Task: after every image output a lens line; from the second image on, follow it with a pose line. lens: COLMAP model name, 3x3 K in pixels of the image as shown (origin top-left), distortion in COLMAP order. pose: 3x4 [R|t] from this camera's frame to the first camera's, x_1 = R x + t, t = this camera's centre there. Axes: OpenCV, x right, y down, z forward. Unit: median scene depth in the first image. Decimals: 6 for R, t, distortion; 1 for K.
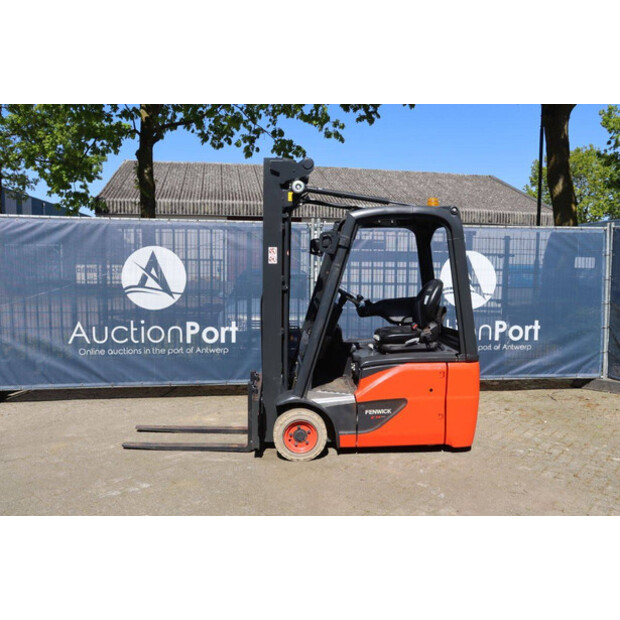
lens RADIAL K [[541.1, 0, 310.0], [0, 541.1, 310.0], [0, 0, 1]] dist [-0.110478, 0.012966]
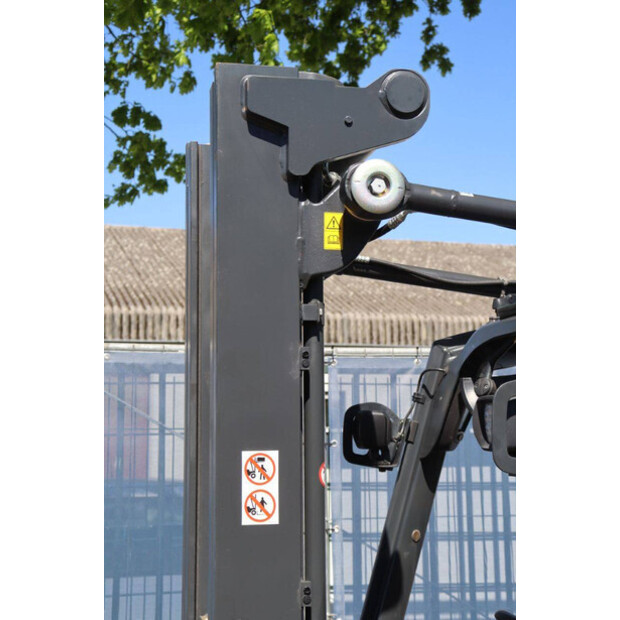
lens RADIAL K [[1195.2, 0, 310.0], [0, 1195.2, 310.0], [0, 0, 1]] dist [0.029032, 0.084560]
pose [[0.991810, -0.000977, 0.127719, -0.089335], [0.026198, 0.980264, -0.195948, -0.060711], [-0.125007, 0.197689, 0.972262, 0.403175]]
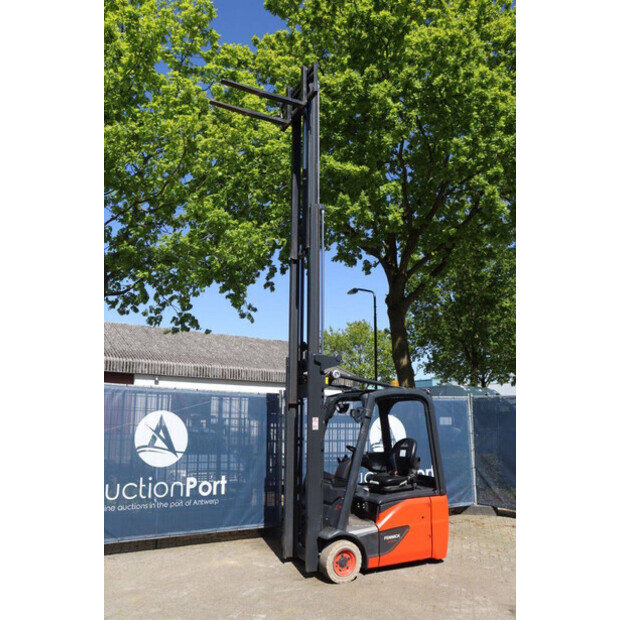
lens RADIAL K [[510.8, 0, 310.0], [0, 510.8, 310.0], [0, 0, 1]] dist [-0.187021, 0.182567]
pose [[0.922555, 0.079391, 0.377610, -0.459375], [0.033817, 0.958205, -0.284078, -0.011225], [-0.384381, 0.274847, 0.881312, -0.141411]]
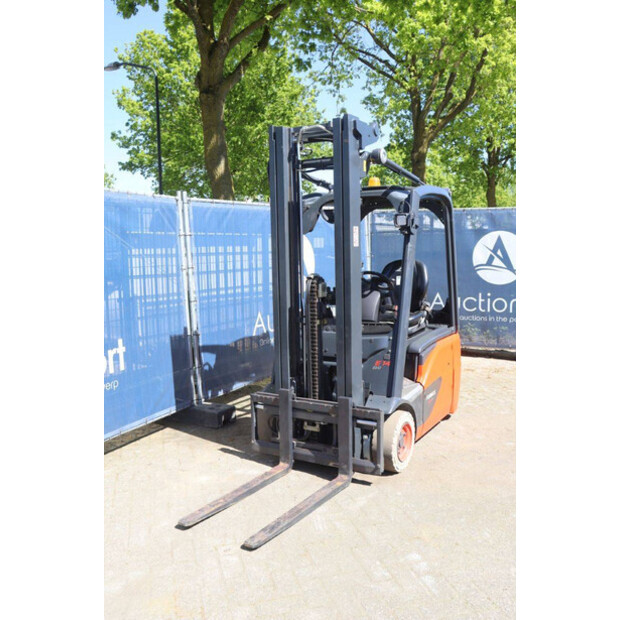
lens RADIAL K [[587.8, 0, 310.0], [0, 587.8, 310.0], [0, 0, 1]] dist [-0.137261, 0.175157]
pose [[0.564377, -0.107212, 0.818526, -0.672616], [0.097294, 0.993259, 0.063014, -0.042426], [-0.819764, 0.044074, 0.571003, 0.445230]]
